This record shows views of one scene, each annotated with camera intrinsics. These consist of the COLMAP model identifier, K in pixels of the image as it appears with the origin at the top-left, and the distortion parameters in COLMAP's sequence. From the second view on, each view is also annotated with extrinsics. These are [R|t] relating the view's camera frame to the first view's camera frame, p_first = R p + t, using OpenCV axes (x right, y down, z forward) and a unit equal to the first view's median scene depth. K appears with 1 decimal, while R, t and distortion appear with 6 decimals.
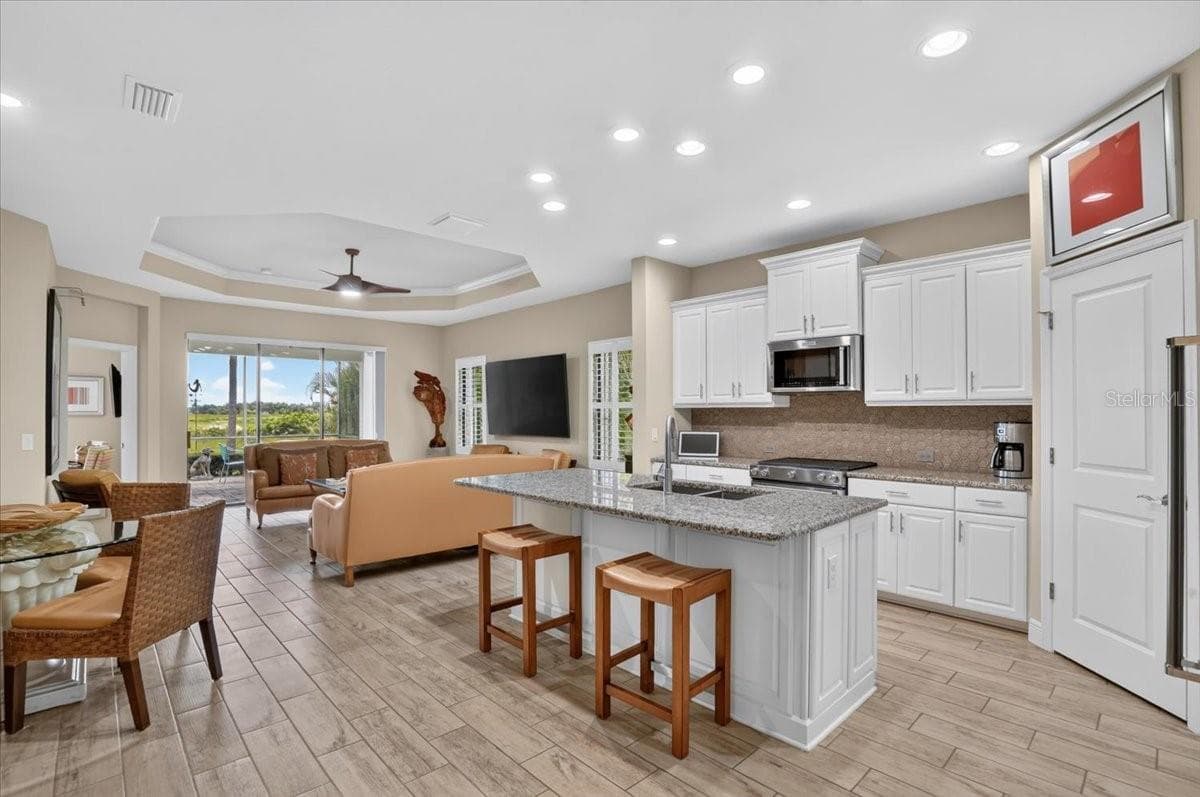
lens RADIAL K [[563.6, 0, 596.2], [0, 563.6, 405.1], [0, 0, 1]] dist [-0.070836, 0.030788]
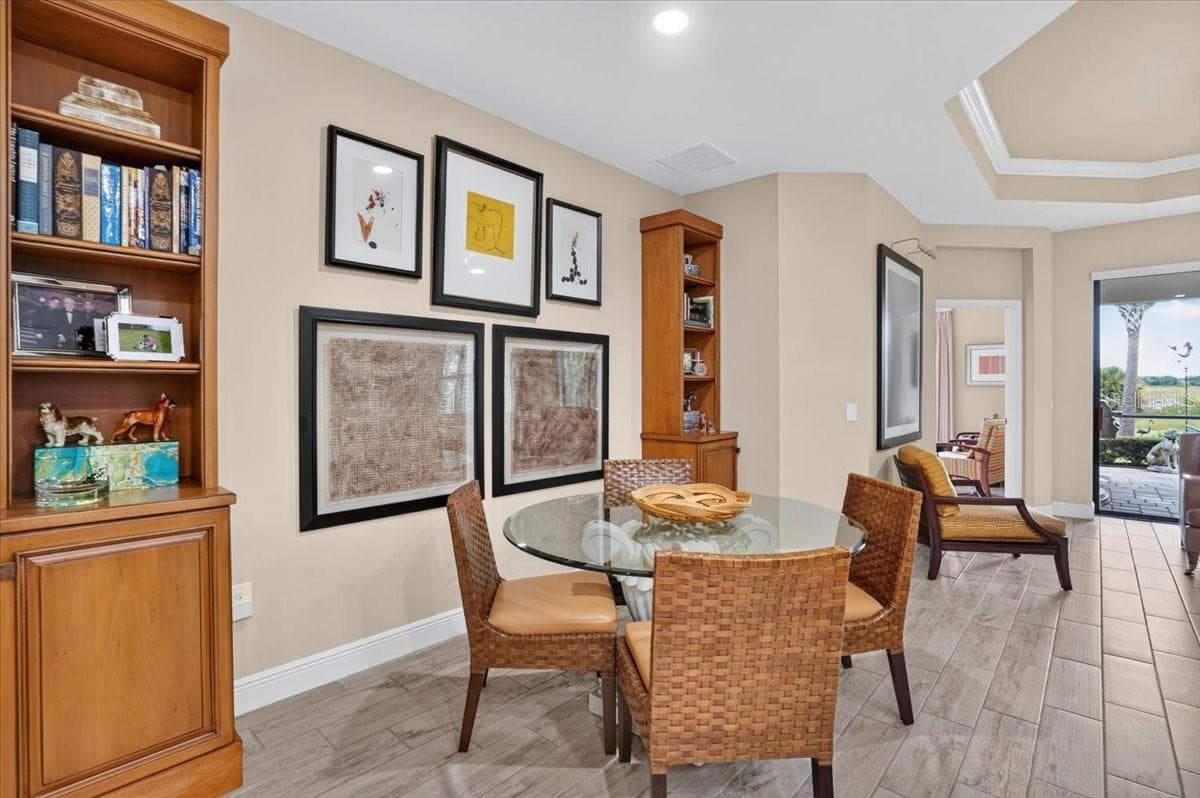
lens RADIAL K [[560.0, 0, 598.4], [0, 560.0, 388.5], [0, 0, 1]] dist [-0.058762, 0.020105]
pose [[0.077429, 0.006366, -0.996978, -0.132653], [0.014461, 0.999867, 0.007507, 0.014432], [0.996893, -0.014999, 0.077327, 0.483871]]
